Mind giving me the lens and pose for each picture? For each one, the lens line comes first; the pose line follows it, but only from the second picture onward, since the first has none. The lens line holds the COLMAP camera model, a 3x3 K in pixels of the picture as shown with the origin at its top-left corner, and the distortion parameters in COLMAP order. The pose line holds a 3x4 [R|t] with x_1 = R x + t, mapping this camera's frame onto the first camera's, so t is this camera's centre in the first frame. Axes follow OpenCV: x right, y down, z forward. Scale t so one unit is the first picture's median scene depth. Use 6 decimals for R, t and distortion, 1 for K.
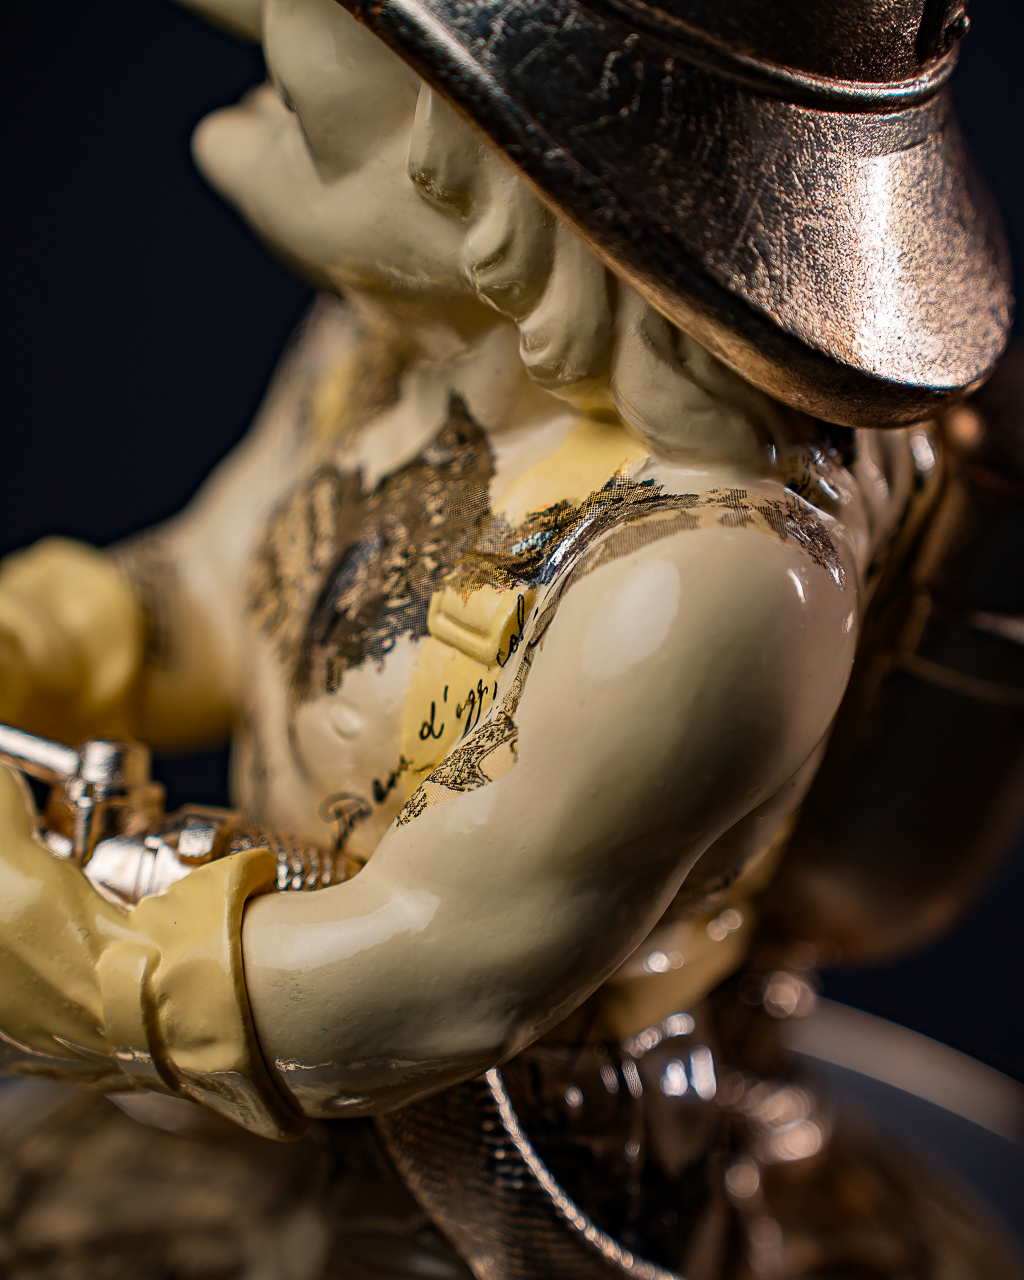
lens RADIAL K [[3264.7, 0, 514.7], [0, 3264.7, 638.8], [0, 0, 1]] dist [0.567396, 0.000000]
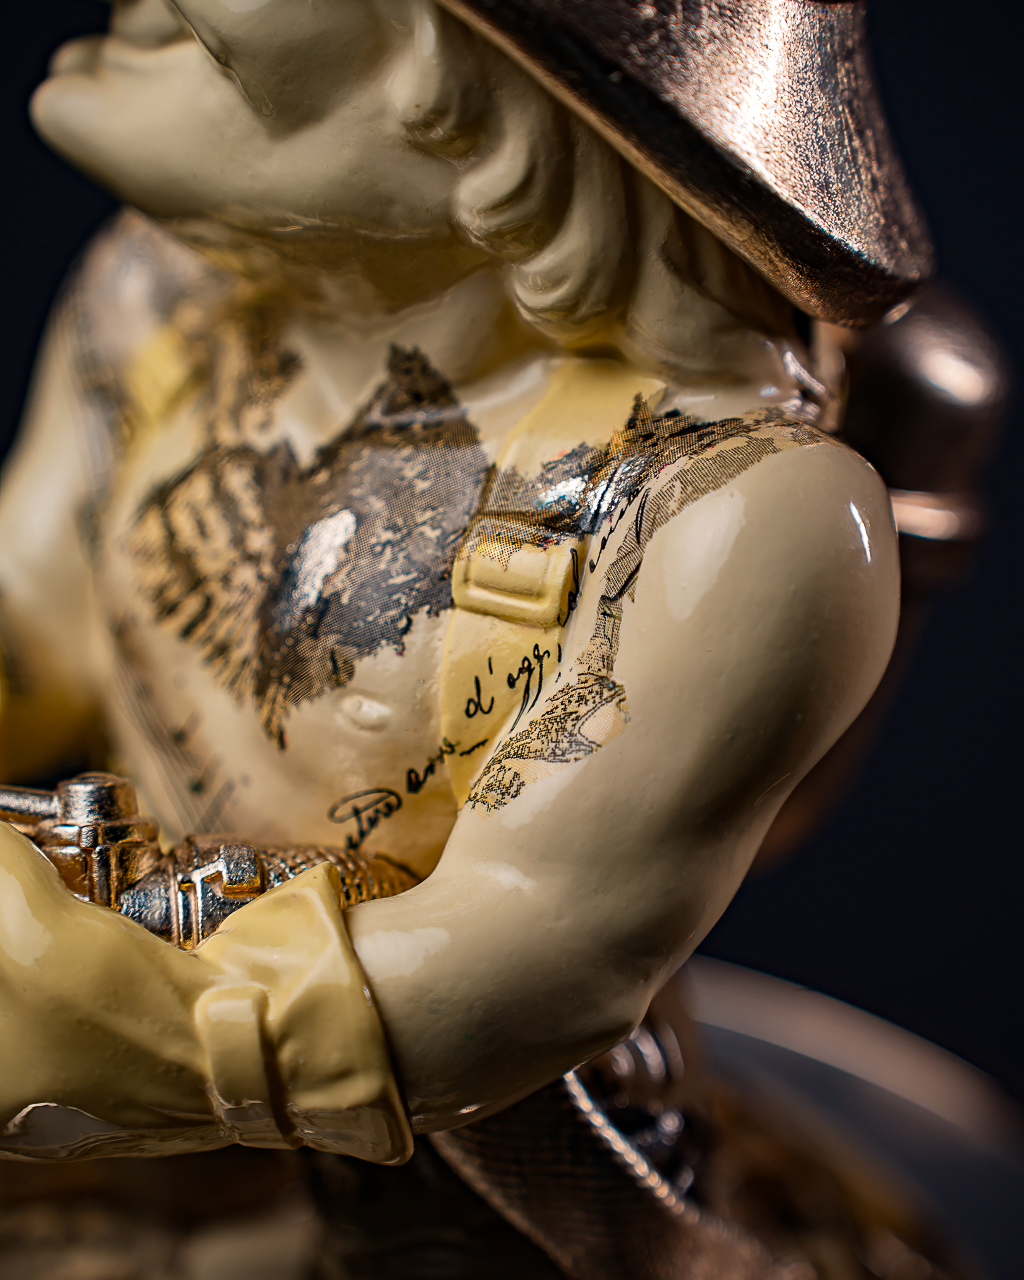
lens RADIAL K [[3264.7, 0, 512.6], [0, 3264.7, 643.6], [0, 0, 1]] dist [0.567396, 0.000000]
pose [[0.927119, -0.158328, 0.339681, -0.336847], [0.149574, 0.987383, 0.051981, -0.037751], [-0.343625, 0.002615, 0.939103, 0.112977]]
